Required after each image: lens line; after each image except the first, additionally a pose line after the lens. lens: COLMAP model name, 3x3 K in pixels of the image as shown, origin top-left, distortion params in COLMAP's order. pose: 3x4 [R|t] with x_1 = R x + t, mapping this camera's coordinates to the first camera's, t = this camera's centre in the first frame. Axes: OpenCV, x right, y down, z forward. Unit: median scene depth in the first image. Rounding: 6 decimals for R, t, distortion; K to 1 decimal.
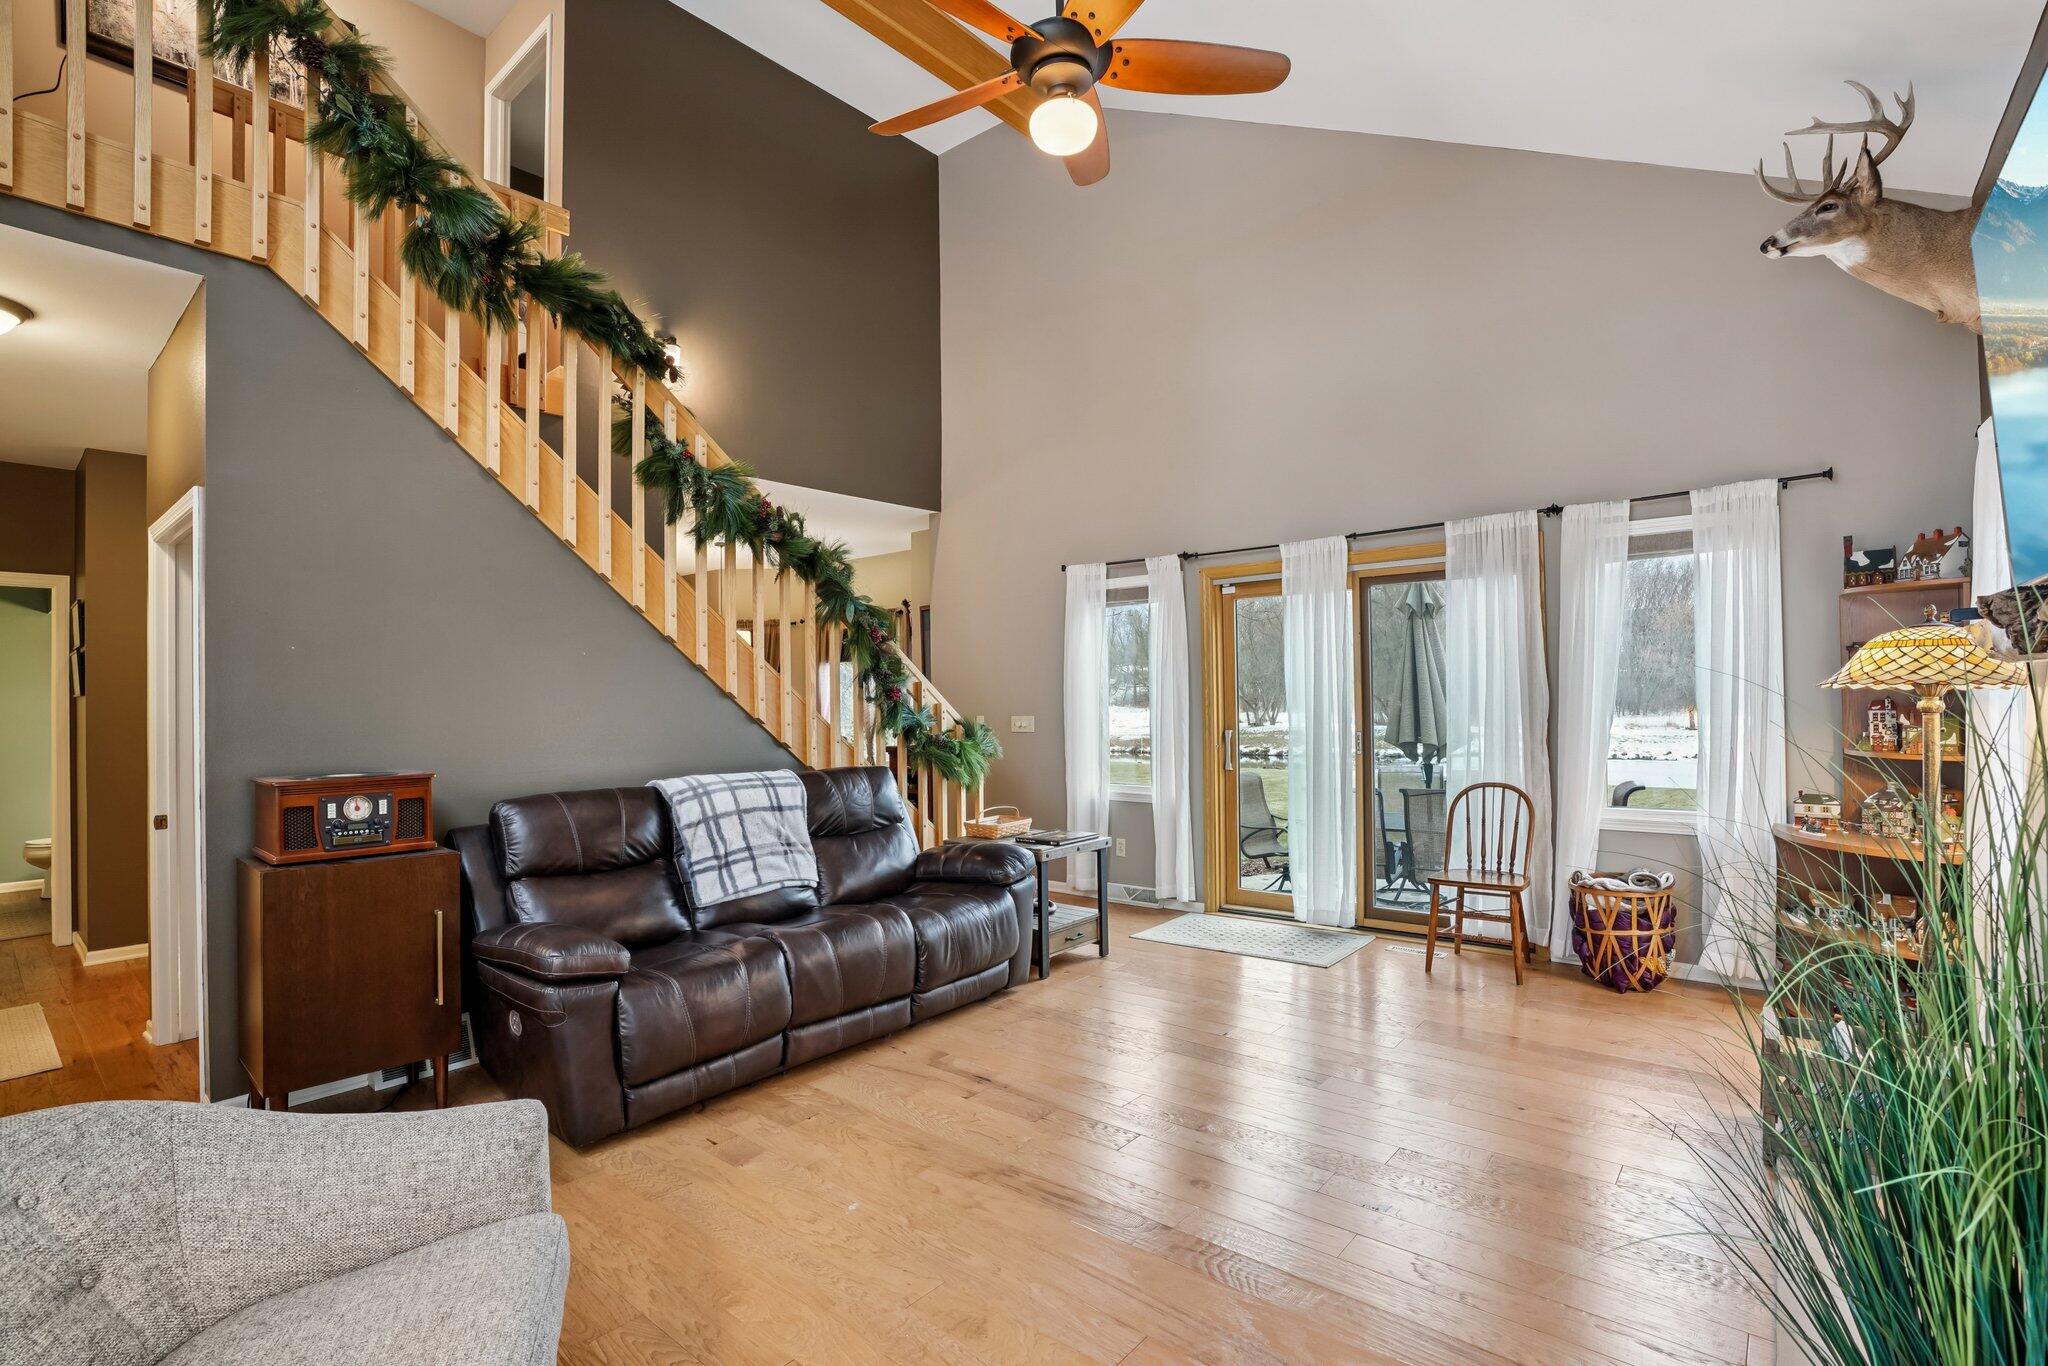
lens RADIAL K [[950.0, 0, 1024.0], [0, 950.0, 683.0], [0, 0, 1]] dist [-0.074973, 0.030404]
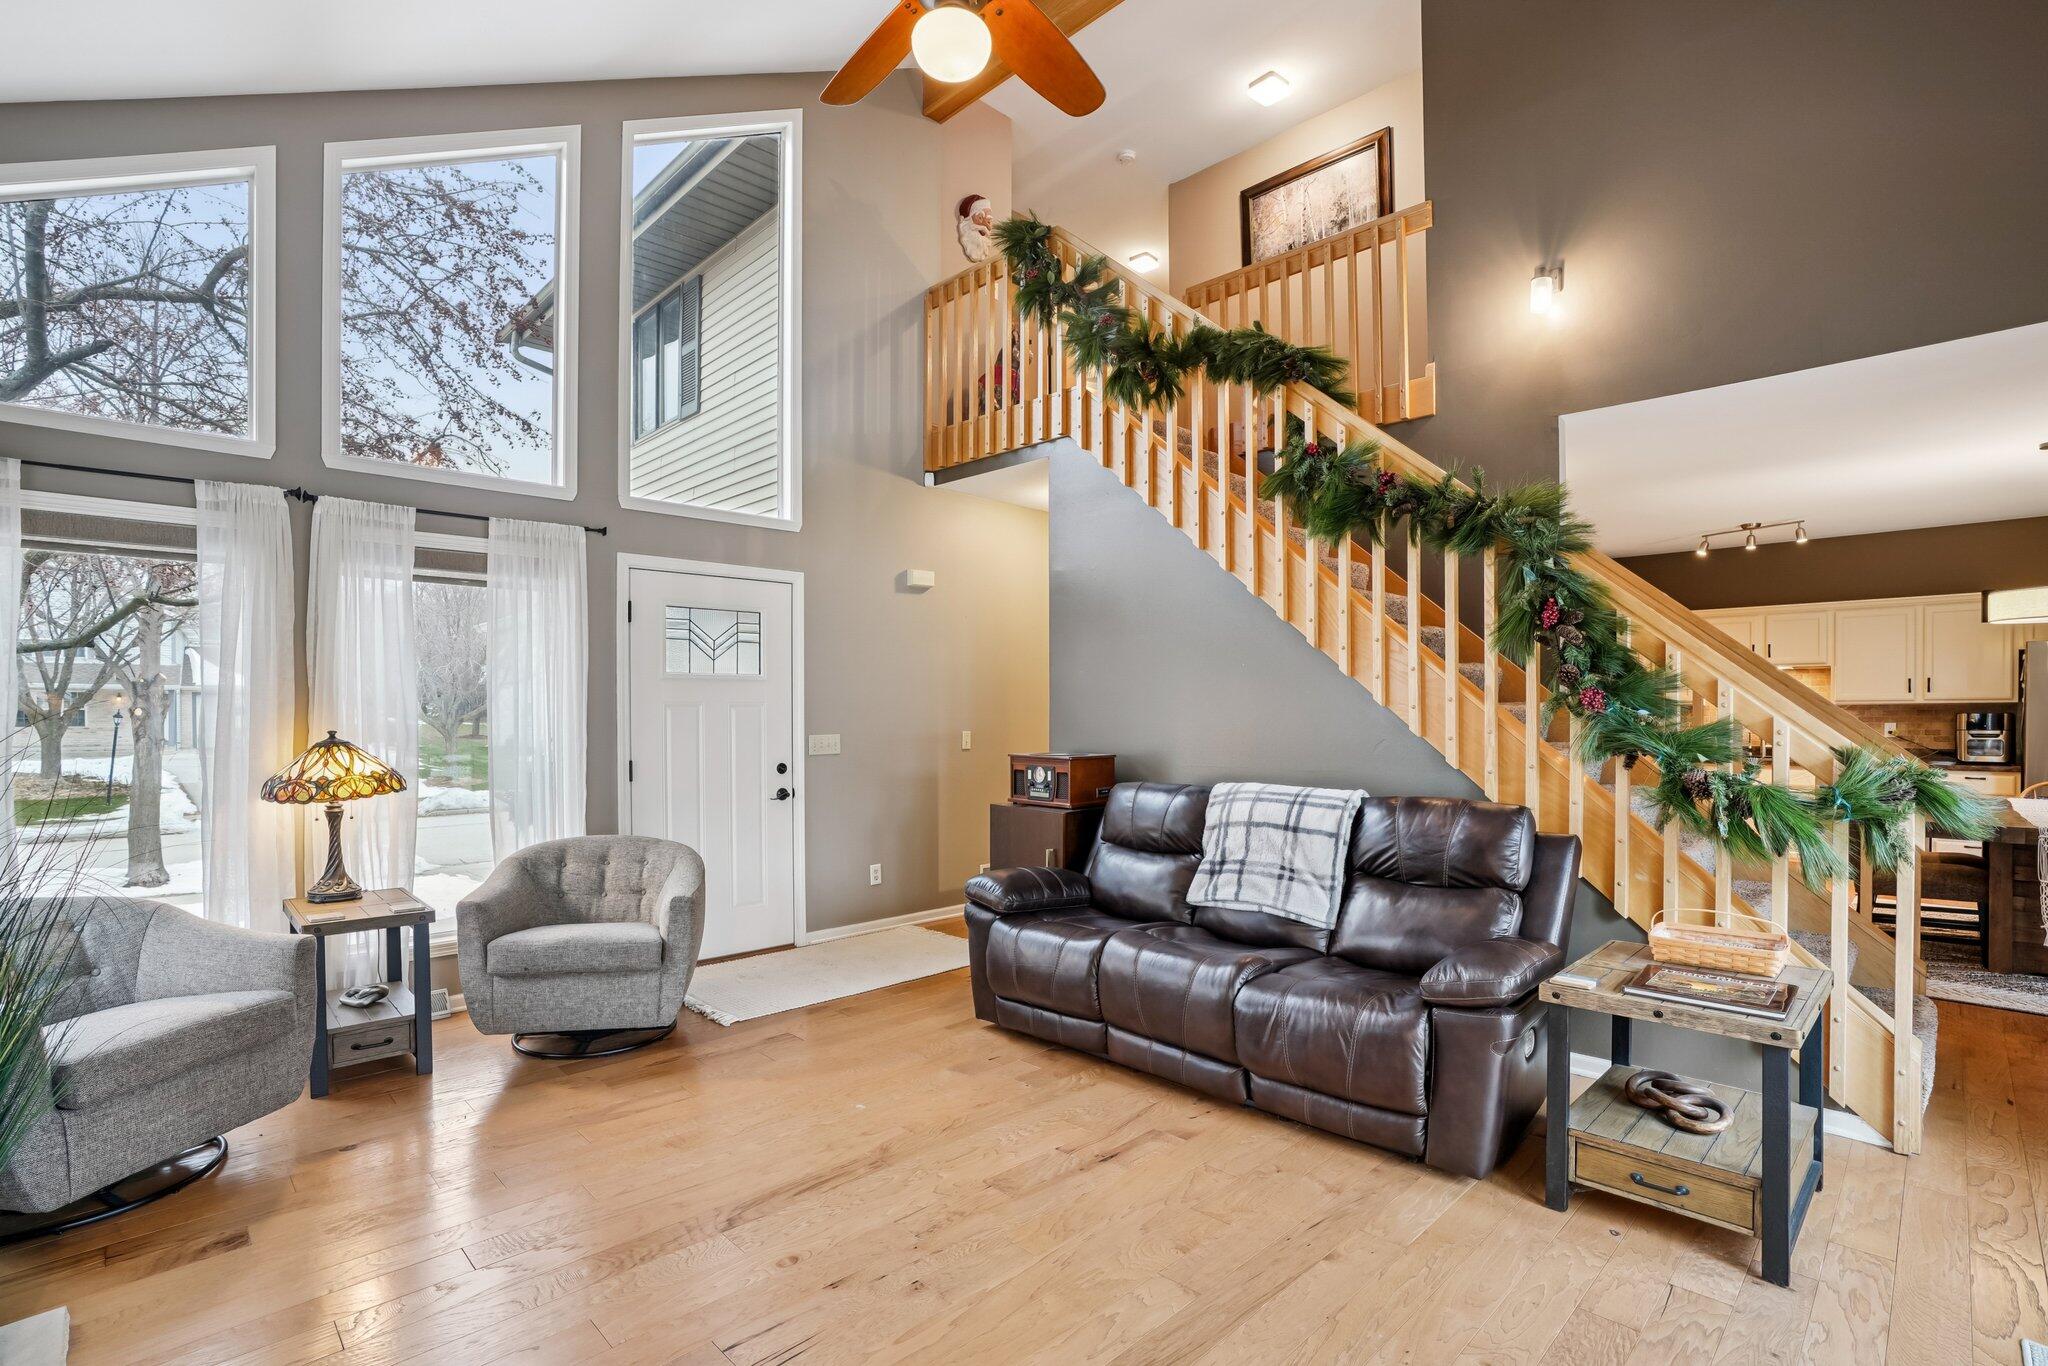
lens RADIAL K [[951.8, 0, 1024.1], [0, 951.8, 720.2], [0, 0, 1]] dist [-0.035800, 0.026417]
pose [[-0.097586, 0.026986, -0.994861, 0.778447], [0.022158, 0.999443, 0.024937, 0.000912], [0.994980, -0.019610, -0.098129, 0.978316]]
